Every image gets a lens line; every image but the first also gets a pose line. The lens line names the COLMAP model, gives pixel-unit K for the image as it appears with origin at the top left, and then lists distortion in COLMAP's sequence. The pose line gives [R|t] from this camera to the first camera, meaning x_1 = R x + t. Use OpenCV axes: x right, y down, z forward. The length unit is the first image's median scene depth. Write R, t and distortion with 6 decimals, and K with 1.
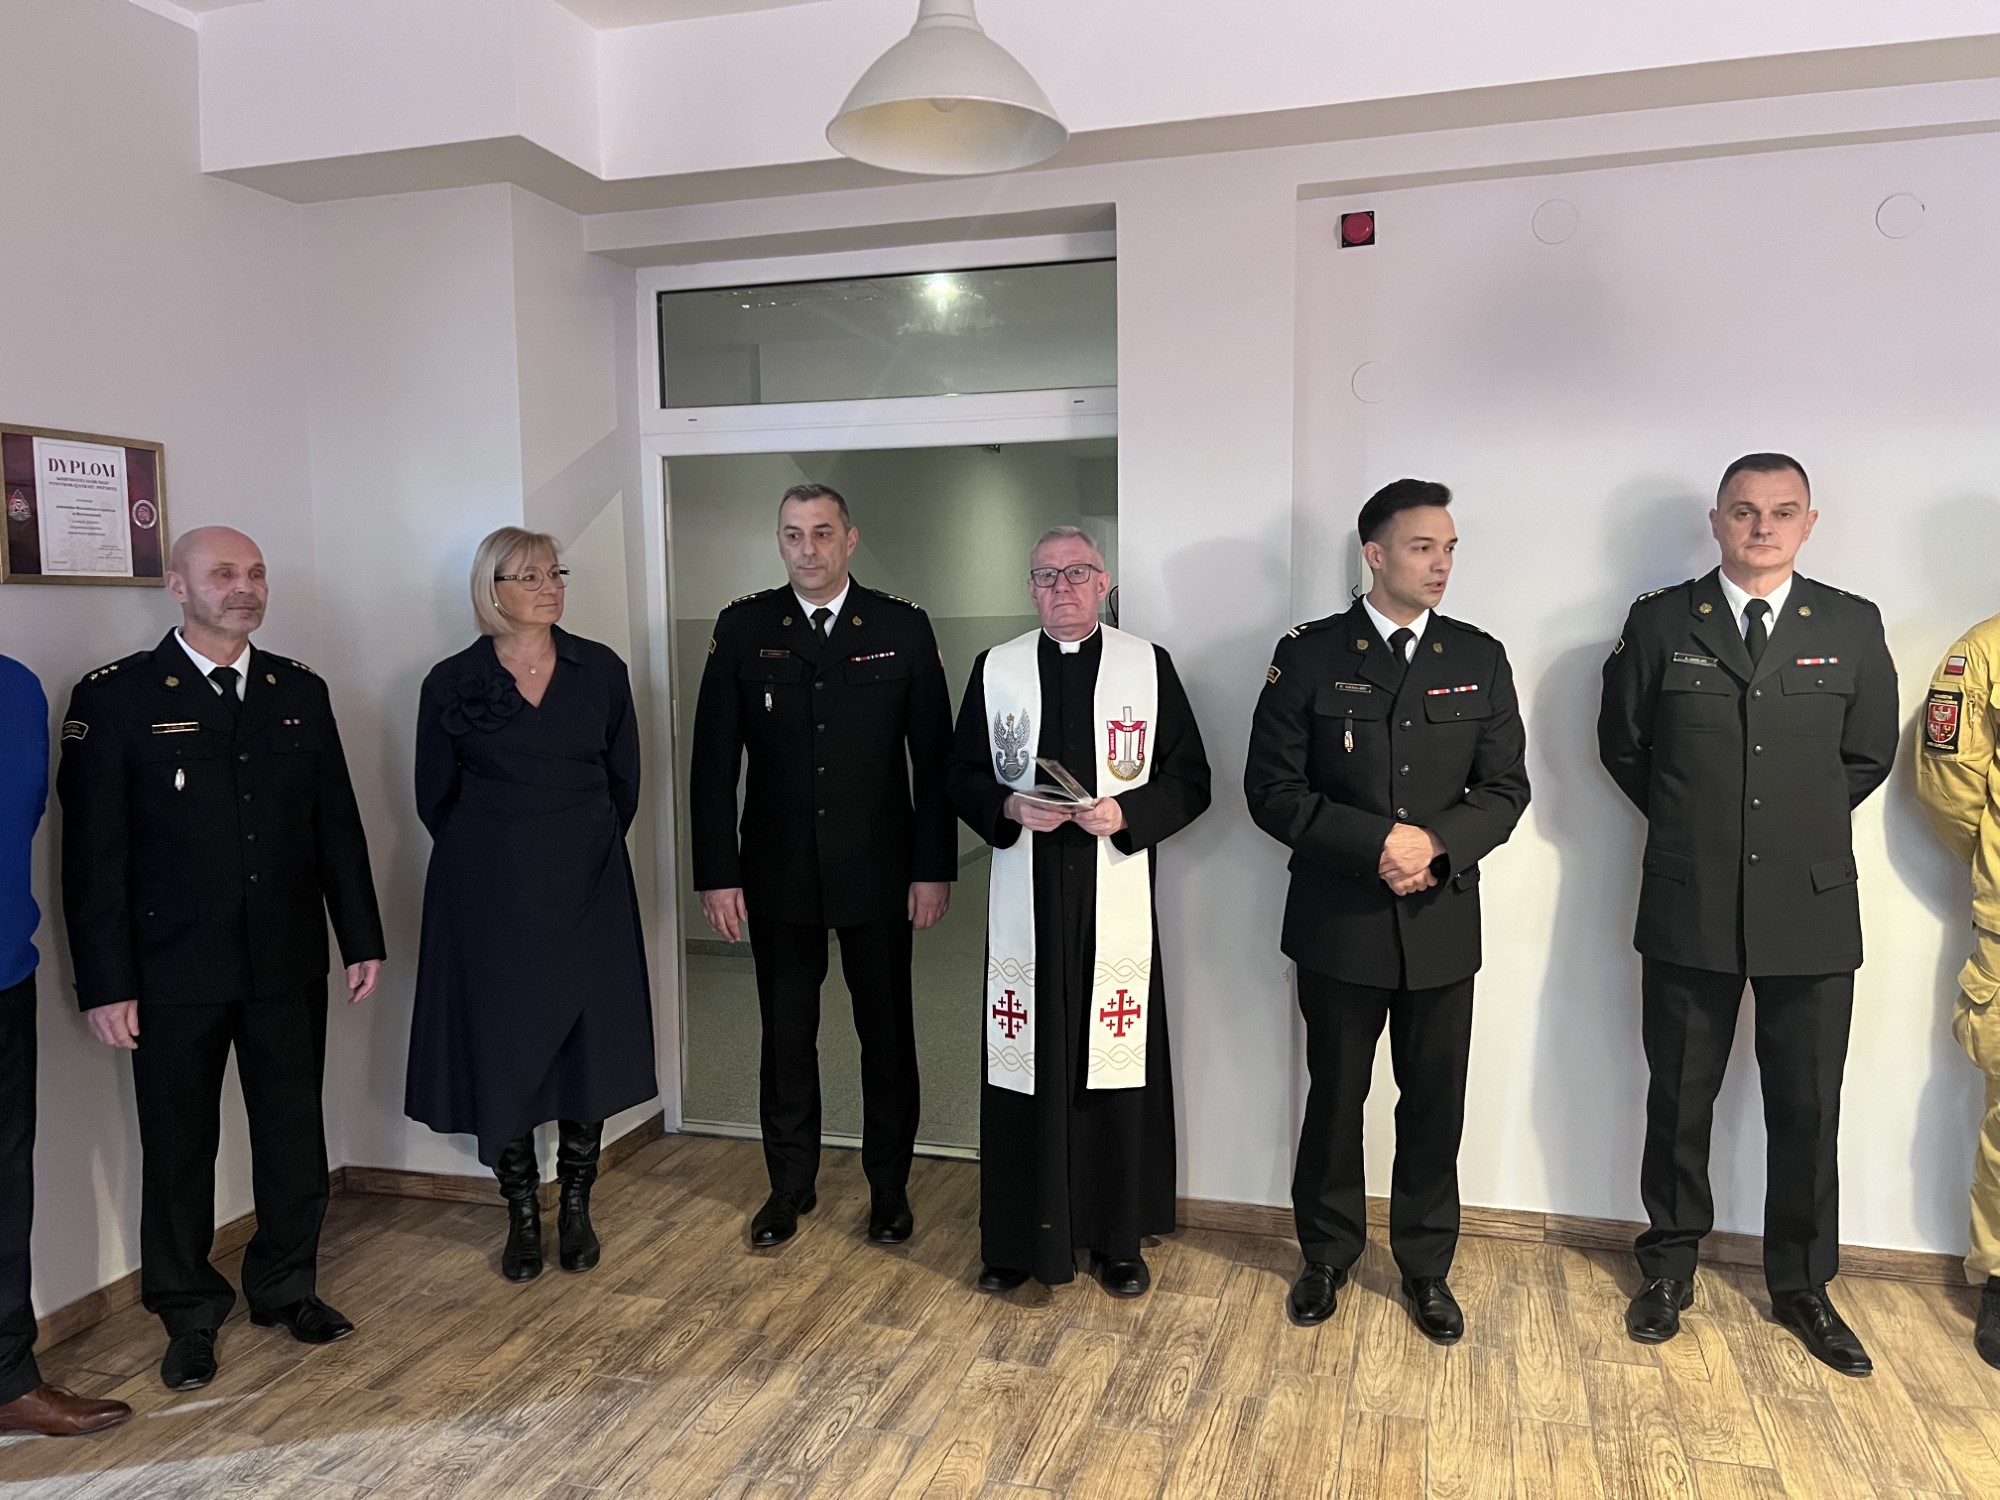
lens RADIAL K [[1496.6, 0, 999.9], [0, 1496.6, 757.2], [0, 0, 1]] dist [0.027567, -0.010837]
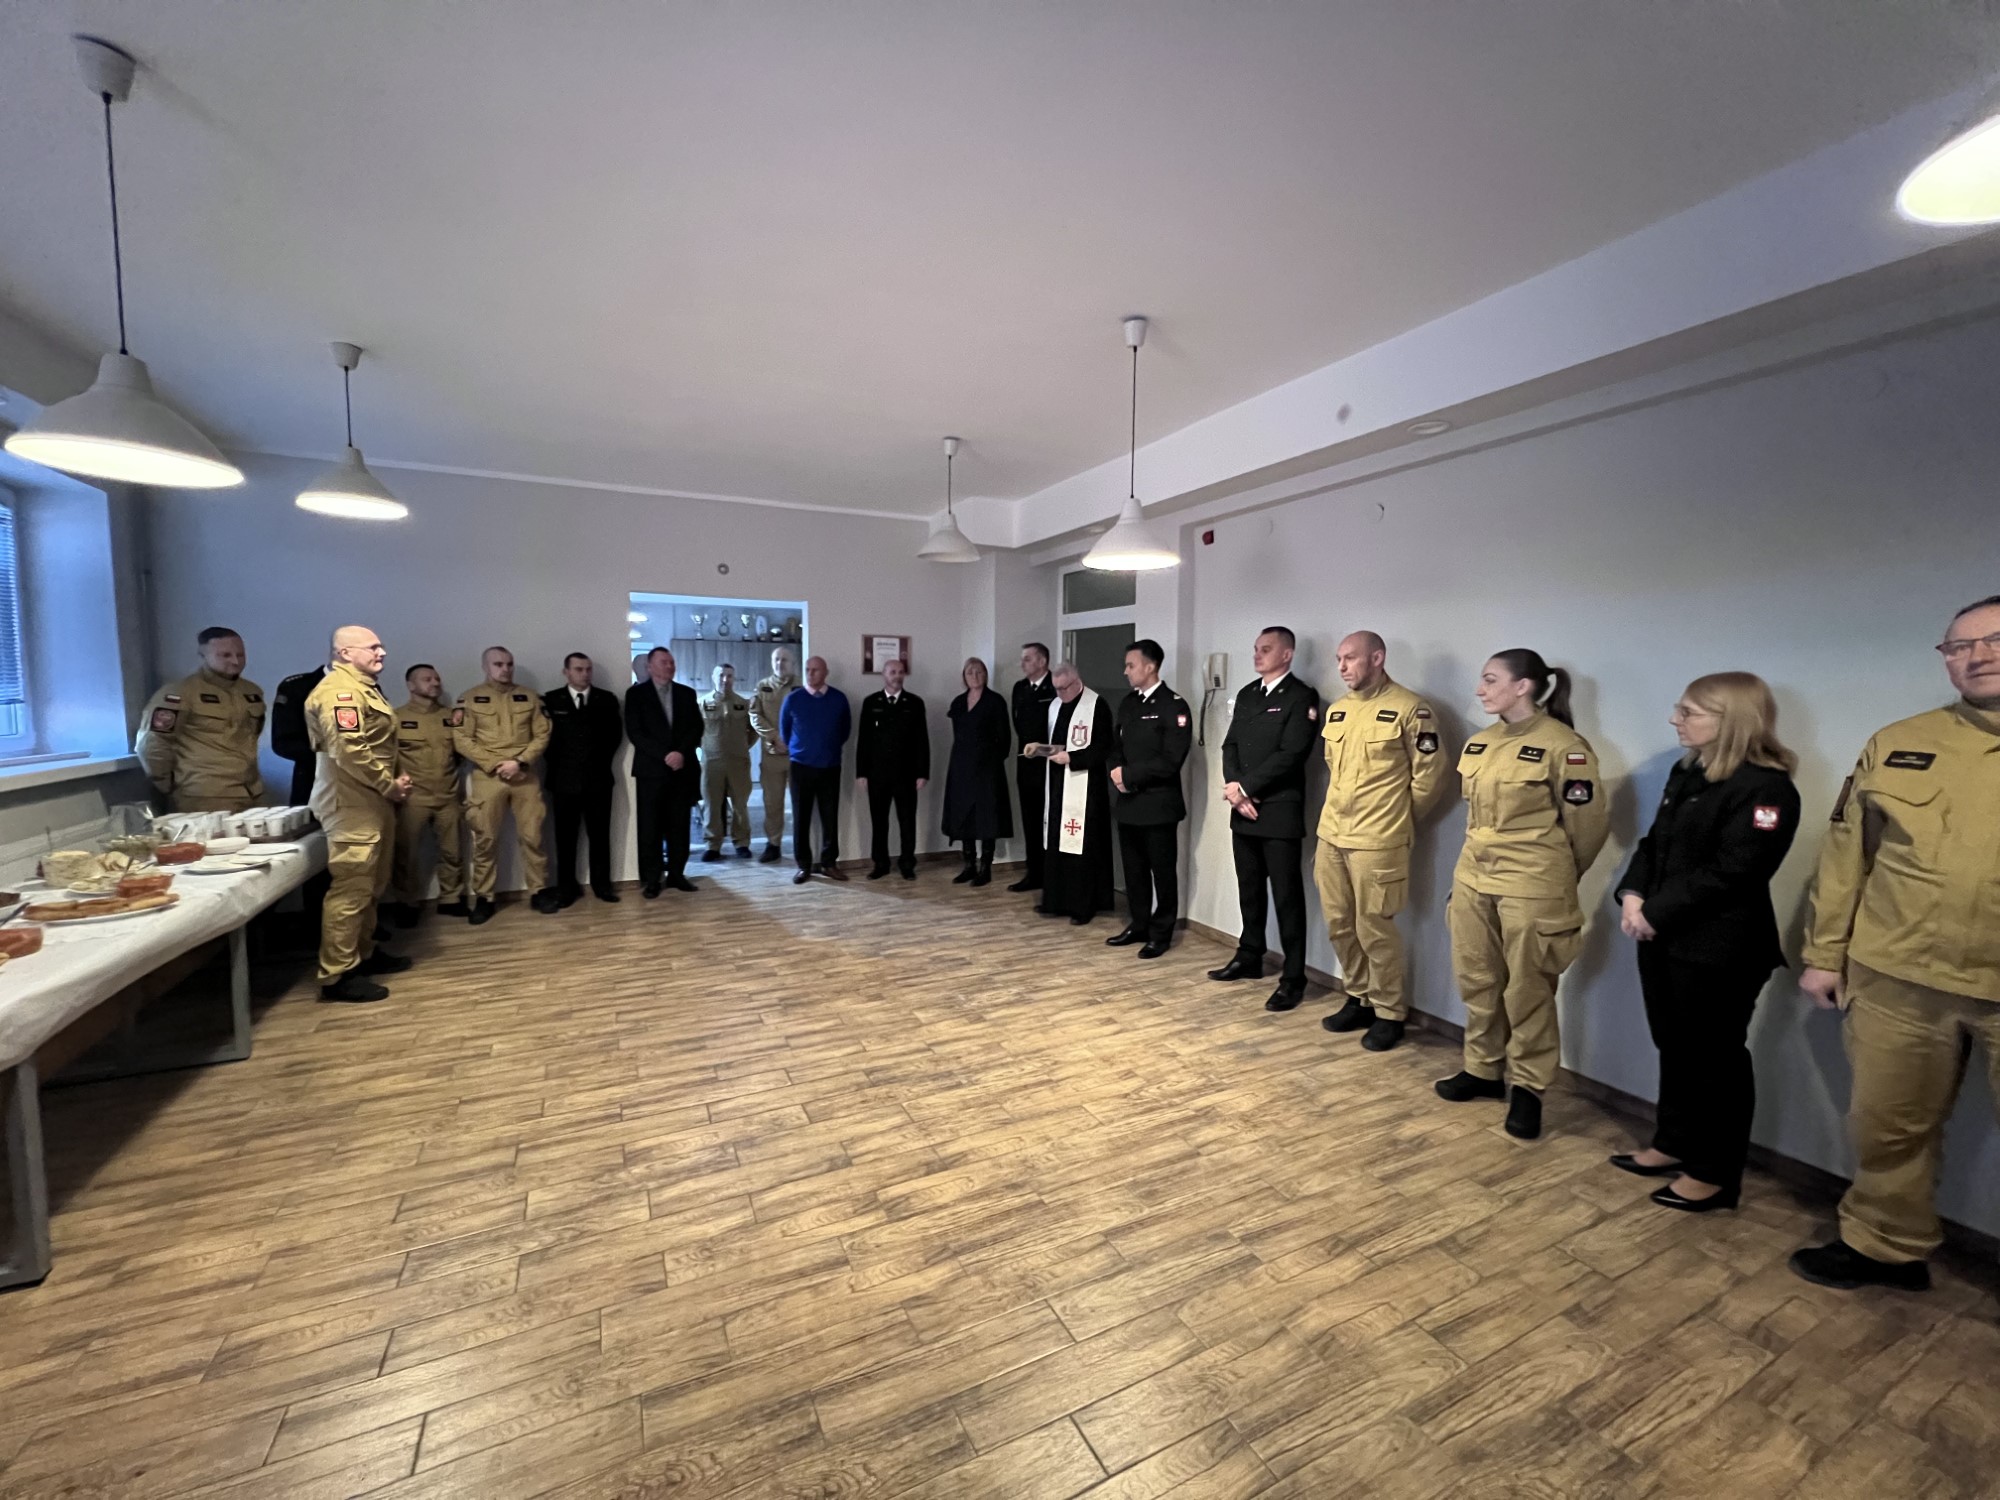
lens RADIAL K [[791.2, 0, 993.5], [0, 791.2, 748.7], [0, 0, 1]] dist [0.002007, -0.000452]
pose [[0.686317, 0.073758, -0.723553, 1.108940], [-0.087803, 0.995971, 0.018243, 0.013749], [0.721984, 0.051009, 0.690027, -0.190464]]
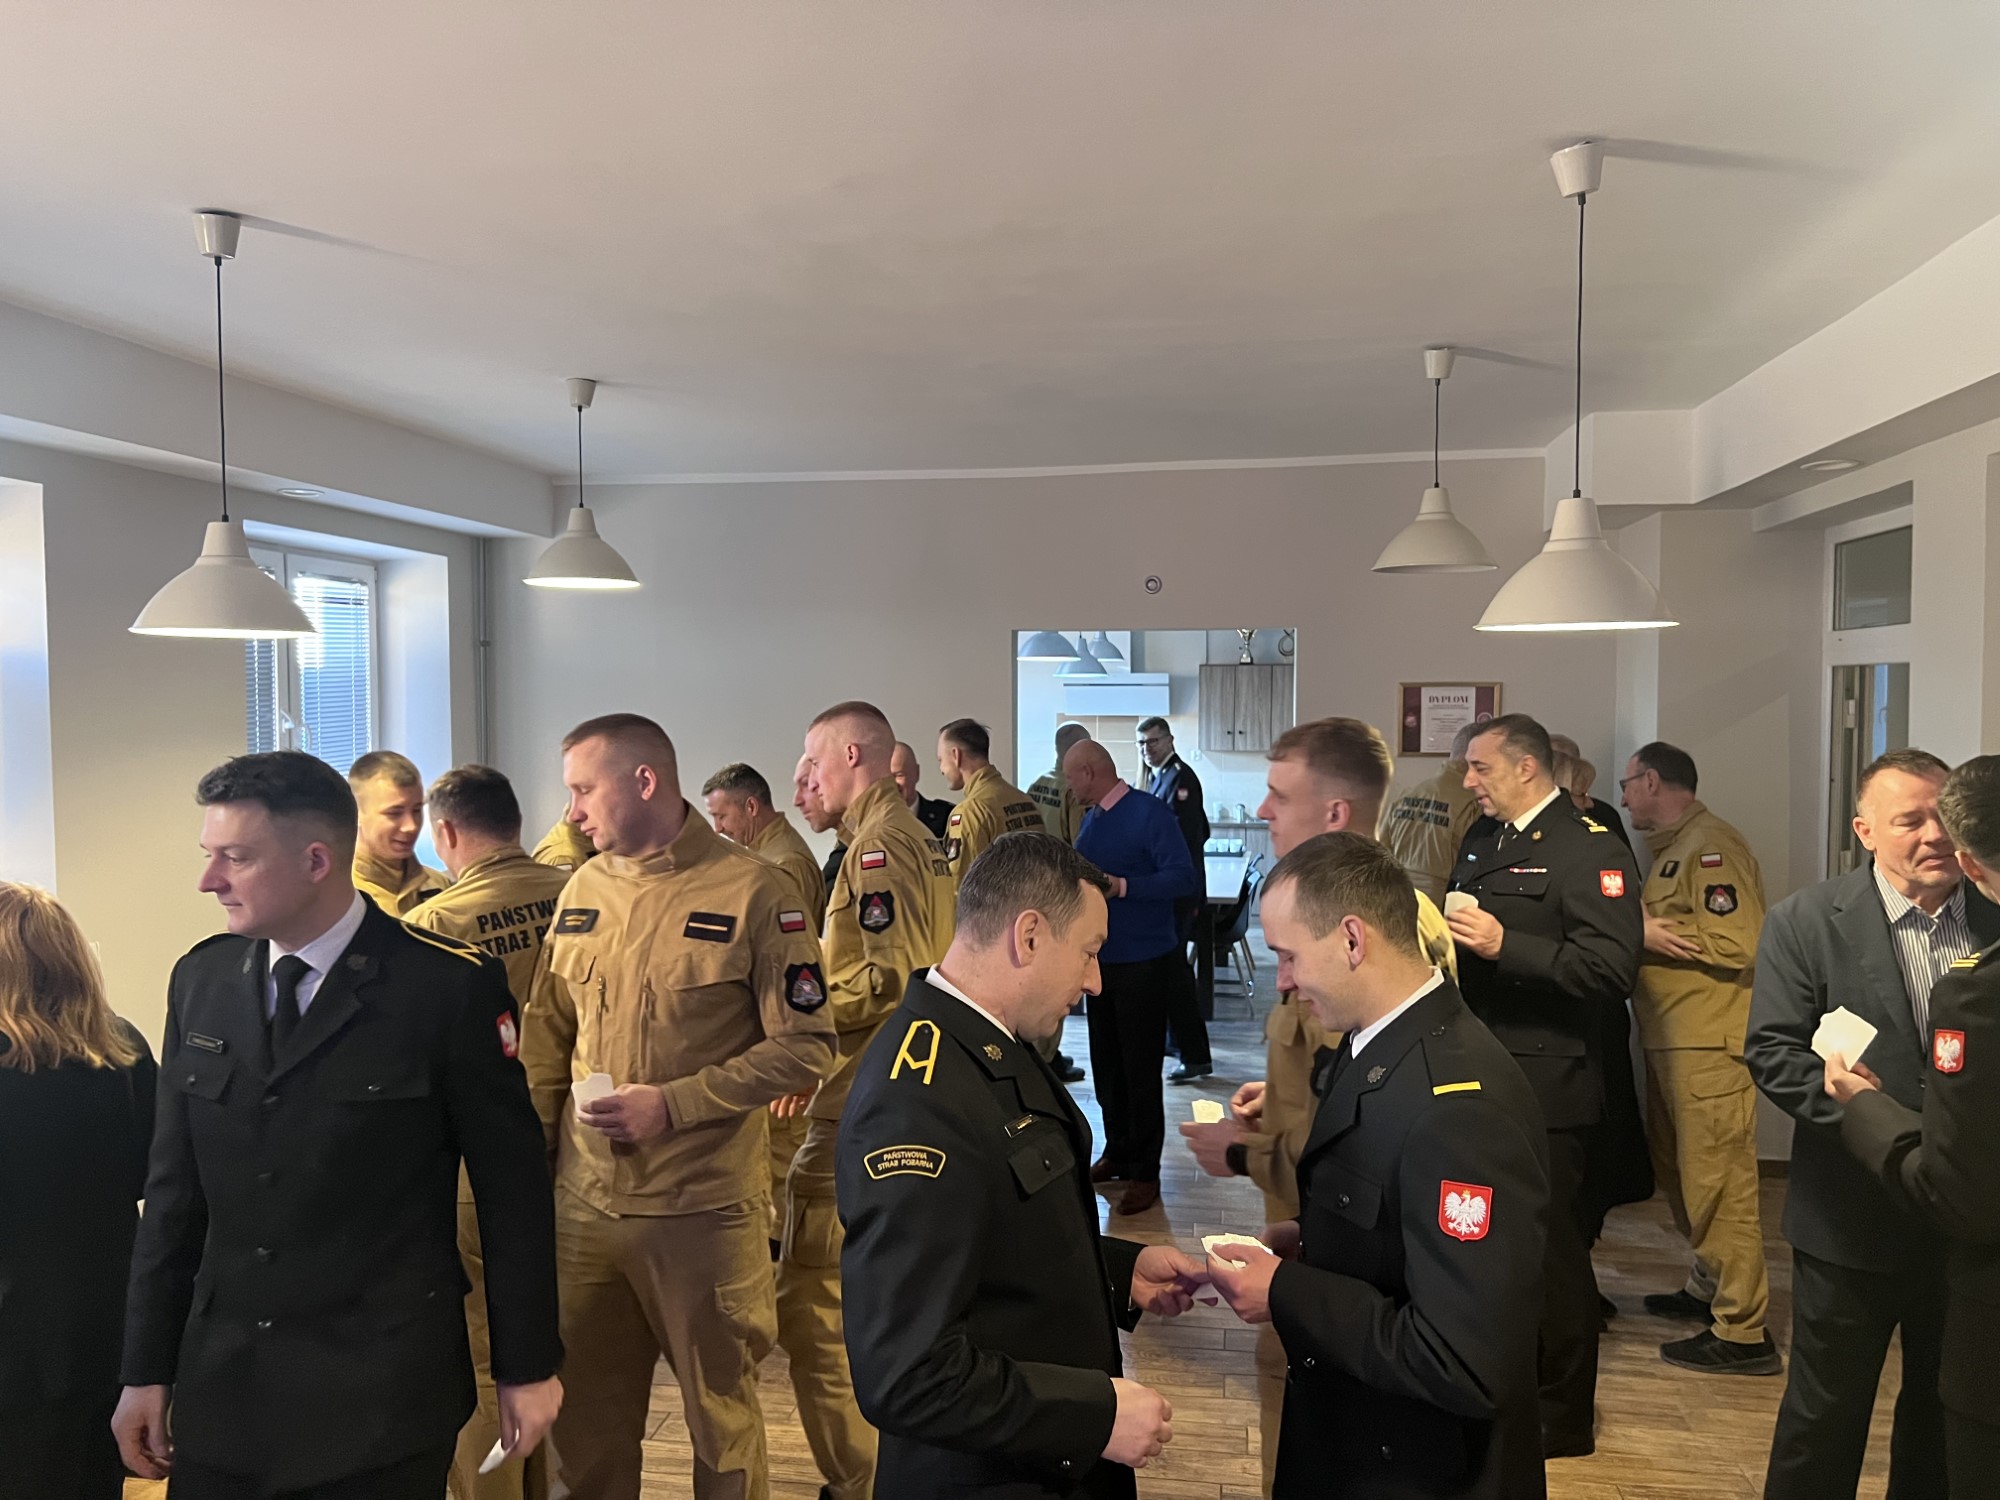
lens RADIAL K [[1496.6, 0, 1017.5], [0, 1496.6, 753.1], [0, 0, 1]] dist [0.027567, -0.010837]
pose [[0.151117, 0.045808, -0.987454, 1.356898], [-0.099476, 0.994560, 0.030914, -0.130126], [0.983498, 0.093556, 0.154852, 0.130335]]
